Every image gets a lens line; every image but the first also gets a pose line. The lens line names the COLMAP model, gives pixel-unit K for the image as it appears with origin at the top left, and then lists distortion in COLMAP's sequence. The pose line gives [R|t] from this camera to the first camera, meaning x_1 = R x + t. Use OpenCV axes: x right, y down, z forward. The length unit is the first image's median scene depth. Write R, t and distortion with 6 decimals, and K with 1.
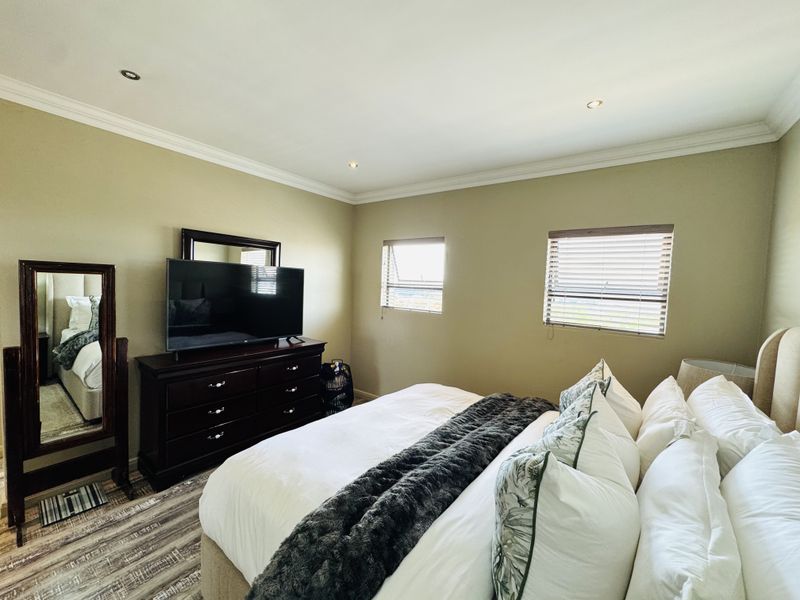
lens RADIAL K [[322.2, 0, 398.3], [0, 322.2, 299.1], [0, 0, 1]] dist [-0.000636, 0.000032]
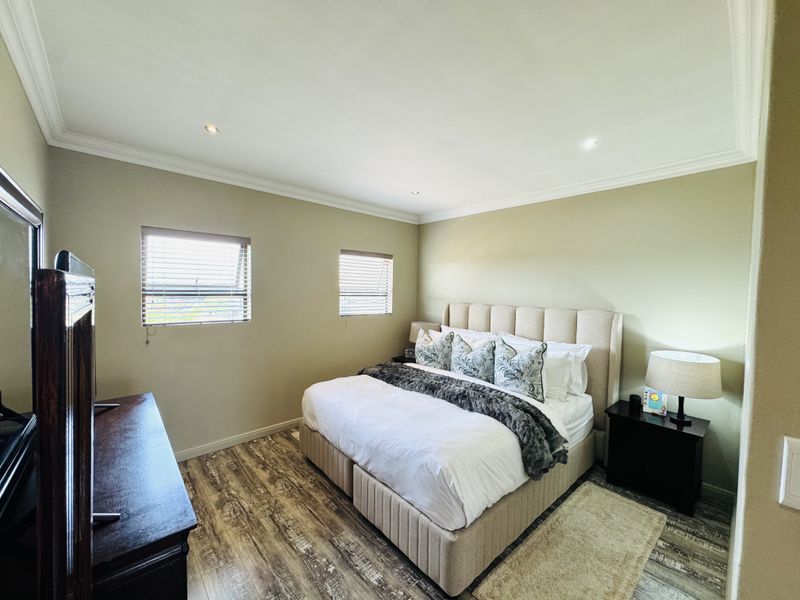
lens RADIAL K [[322.2, 0, 398.3], [0, 322.2, 299.1], [0, 0, 1]] dist [-0.000636, 0.000032]
pose [[0.180360, -0.065907, 0.981390, -0.661706], [0.044817, 0.997267, 0.058736, -0.051639], [-0.982579, 0.033390, 0.182821, 0.397941]]
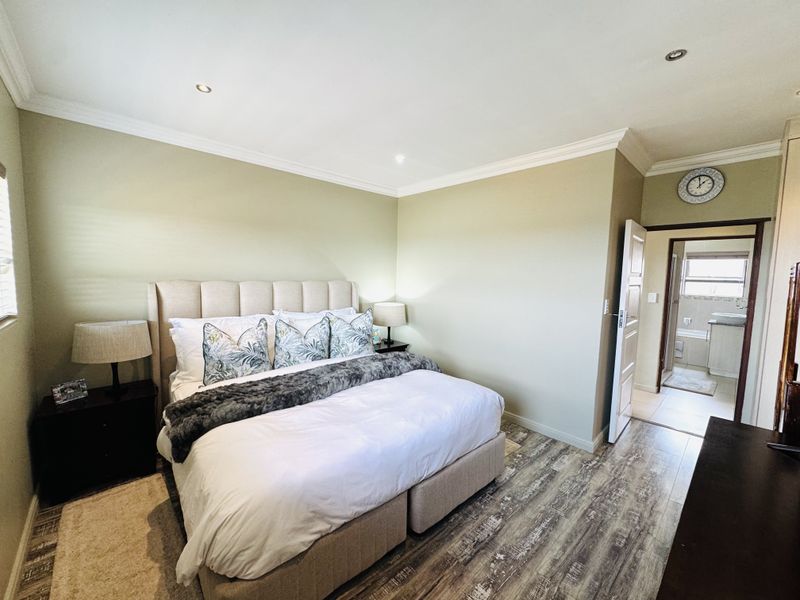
lens RADIAL K [[322.2, 0, 398.3], [0, 322.2, 299.1], [0, 0, 1]] dist [-0.000636, 0.000032]
pose [[-0.985059, -0.070907, 0.156940, -0.142841], [-0.048292, 0.988472, 0.143493, -0.051469], [-0.165305, 0.133770, -0.977128, 1.017256]]
